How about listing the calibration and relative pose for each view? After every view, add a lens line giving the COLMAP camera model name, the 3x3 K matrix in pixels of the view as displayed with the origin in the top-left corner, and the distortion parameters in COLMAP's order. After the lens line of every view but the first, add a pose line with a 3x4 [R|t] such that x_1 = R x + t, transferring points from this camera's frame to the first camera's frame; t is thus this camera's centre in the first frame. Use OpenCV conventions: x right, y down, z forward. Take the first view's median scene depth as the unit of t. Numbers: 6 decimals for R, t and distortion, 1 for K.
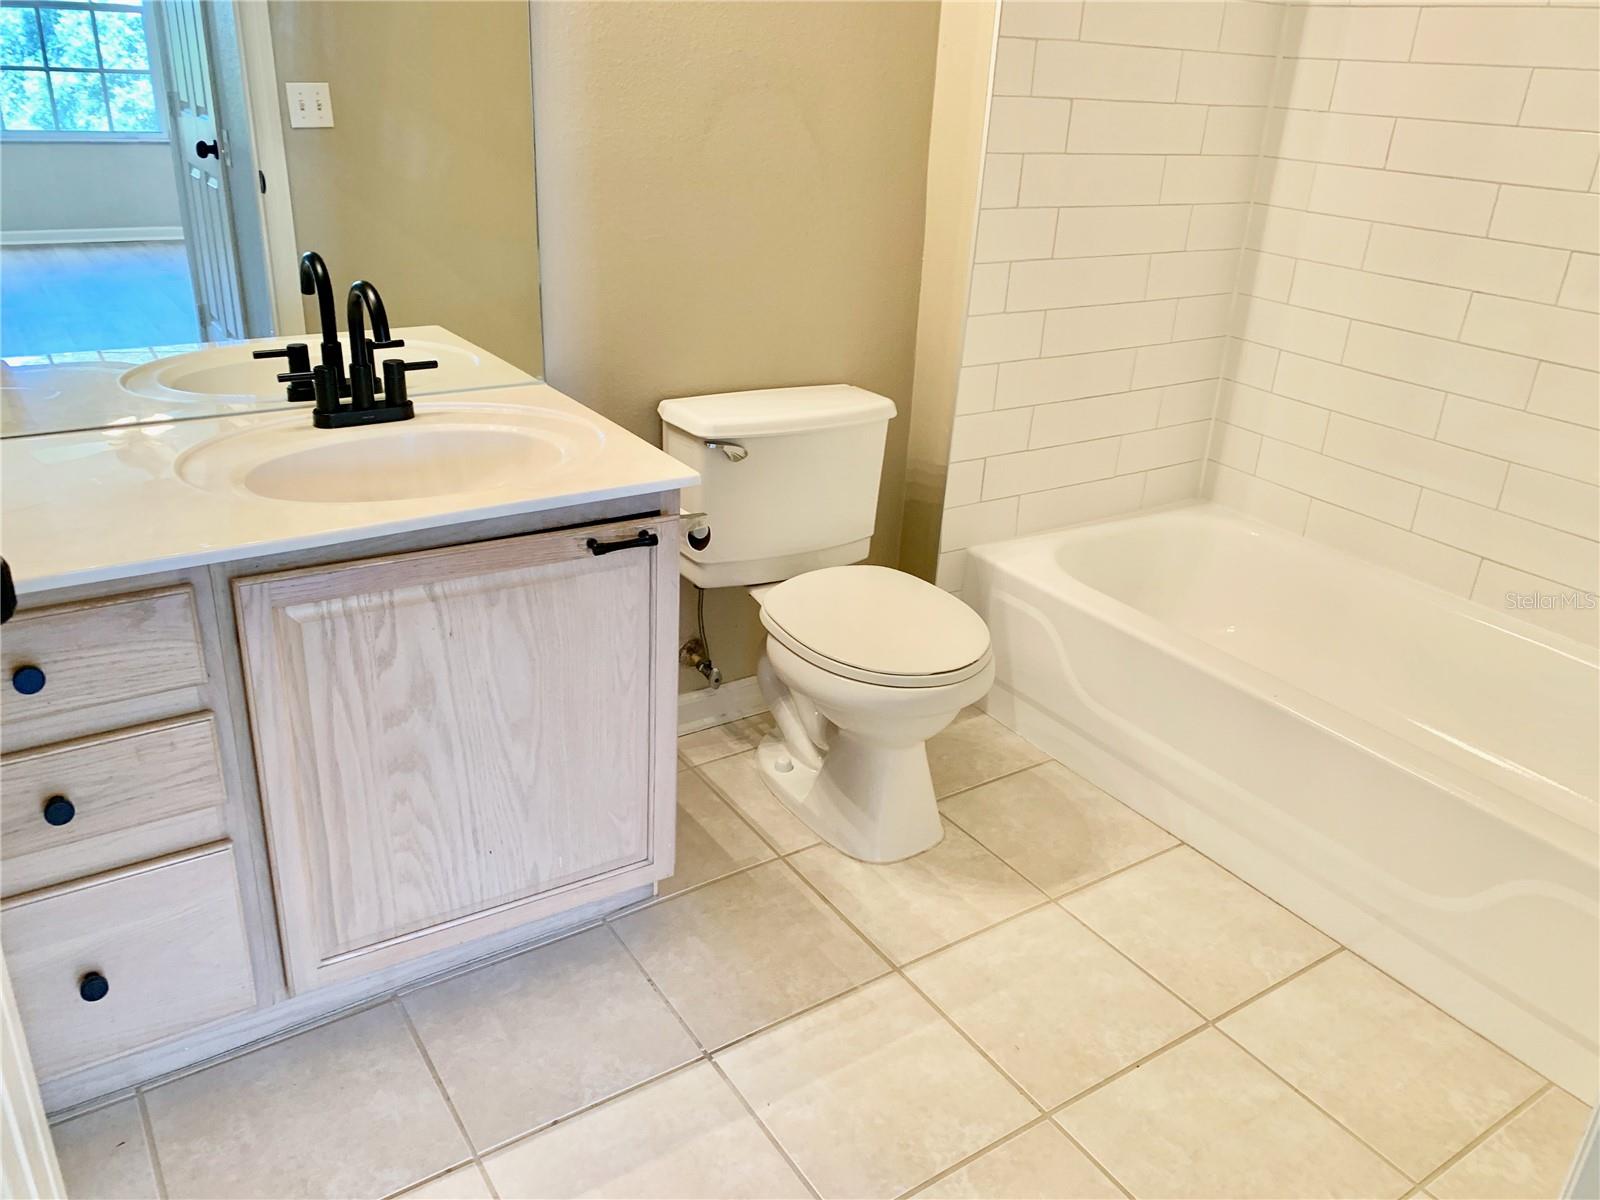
lens RADIAL K [[1185.0, 0, 807.3], [0, 1185.0, 595.7], [0, 0, 1]] dist [0.007002, -0.023478]
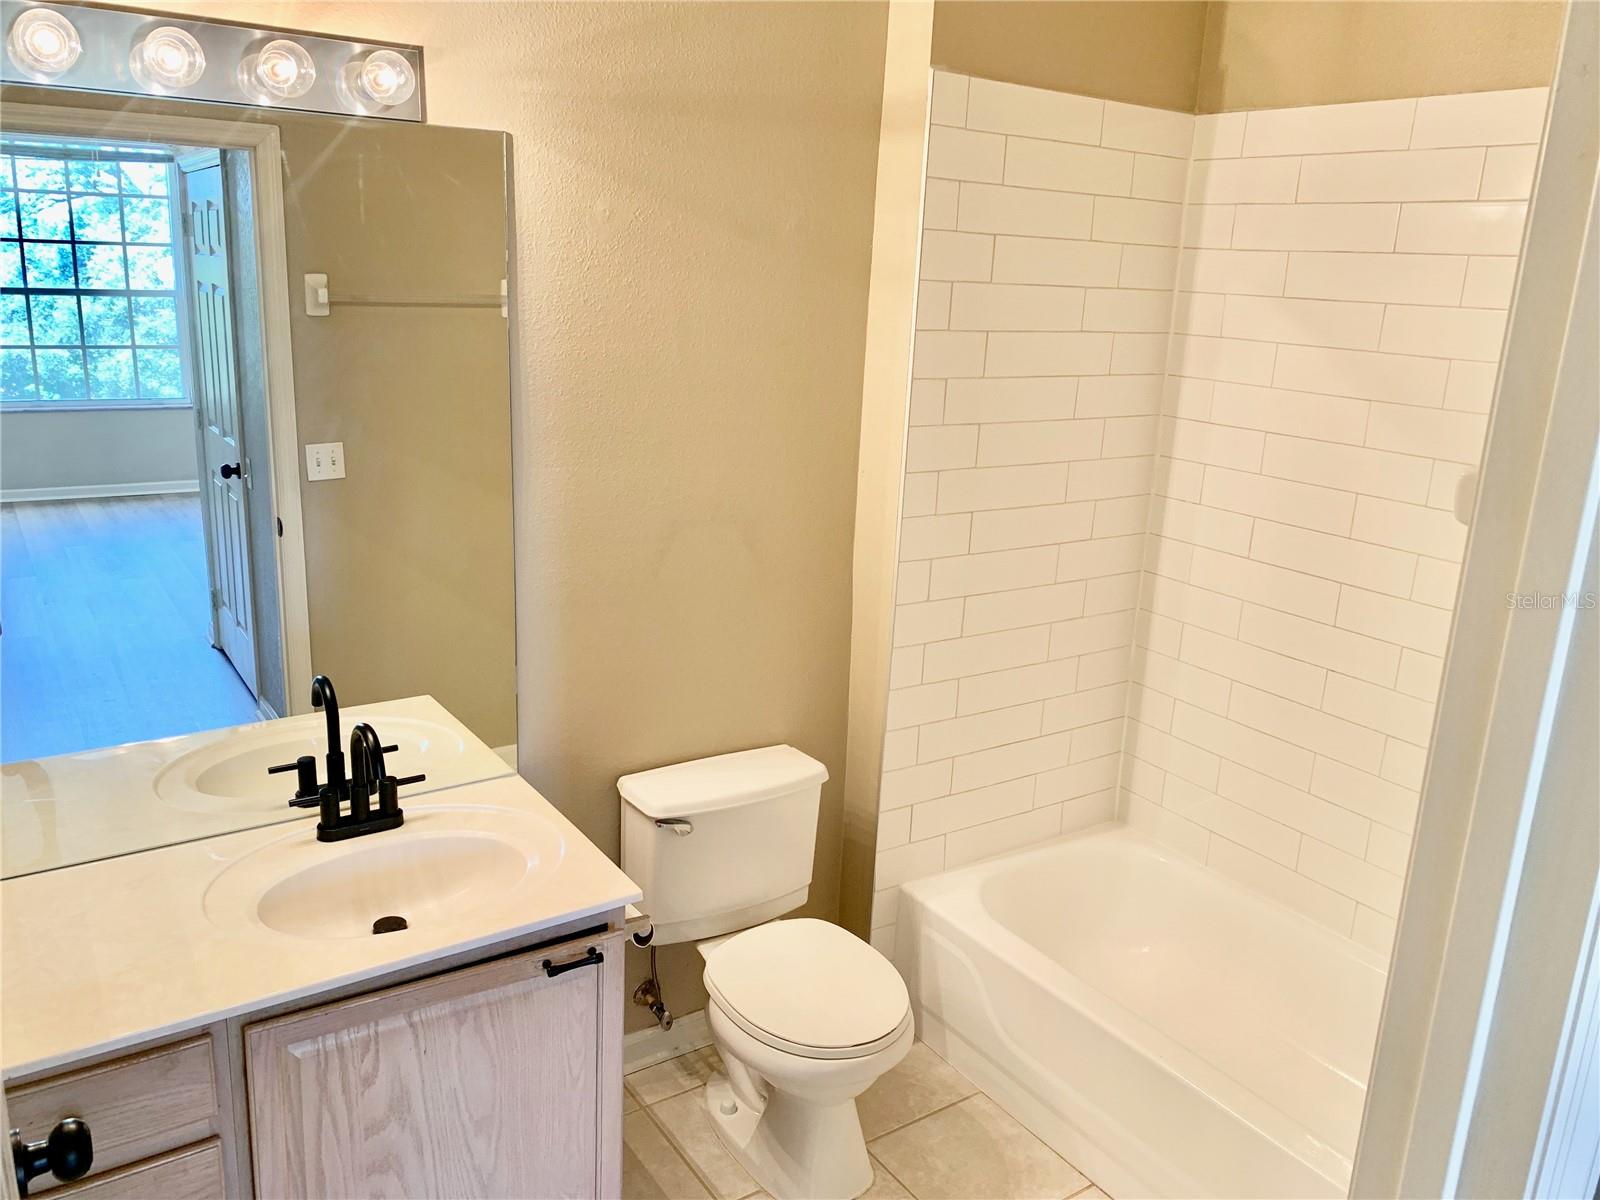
lens RADIAL K [[1185.0, 0, 792.9], [0, 1185.0, 593.8], [0, 0, 1]] dist [0.007002, -0.023478]
pose [[0.999960, -0.008229, -0.003378, 0.049688], [0.007593, 0.987450, -0.157751, -0.159531], [0.004633, 0.157719, 0.987473, -0.159357]]
